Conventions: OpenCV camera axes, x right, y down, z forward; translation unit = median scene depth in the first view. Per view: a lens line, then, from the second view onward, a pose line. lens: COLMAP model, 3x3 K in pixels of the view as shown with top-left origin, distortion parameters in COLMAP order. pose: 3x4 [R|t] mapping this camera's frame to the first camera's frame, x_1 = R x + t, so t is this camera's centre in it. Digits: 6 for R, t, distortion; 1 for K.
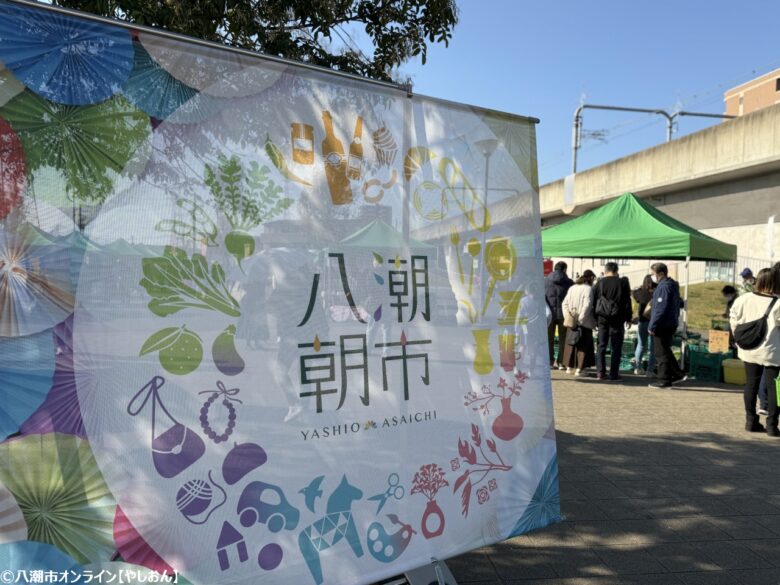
lens RADIAL K [[587.9, 0, 388.8], [0, 587.9, 311.7], [0, 0, 1]] dist [0.005025, 0.003586]
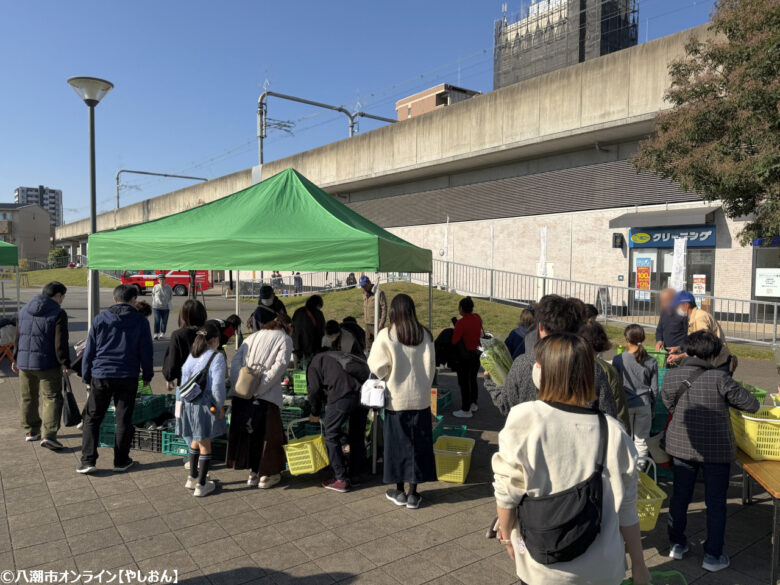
lens RADIAL K [[587.9, 0, 388.8], [0, 587.9, 311.7], [0, 0, 1]] dist [0.005025, 0.003586]
pose [[0.878656, -0.042056, 0.475599, 0.048502], [0.036839, 0.999115, 0.020289, -0.014133], [-0.476031, -0.000306, 0.879428, 0.098367]]
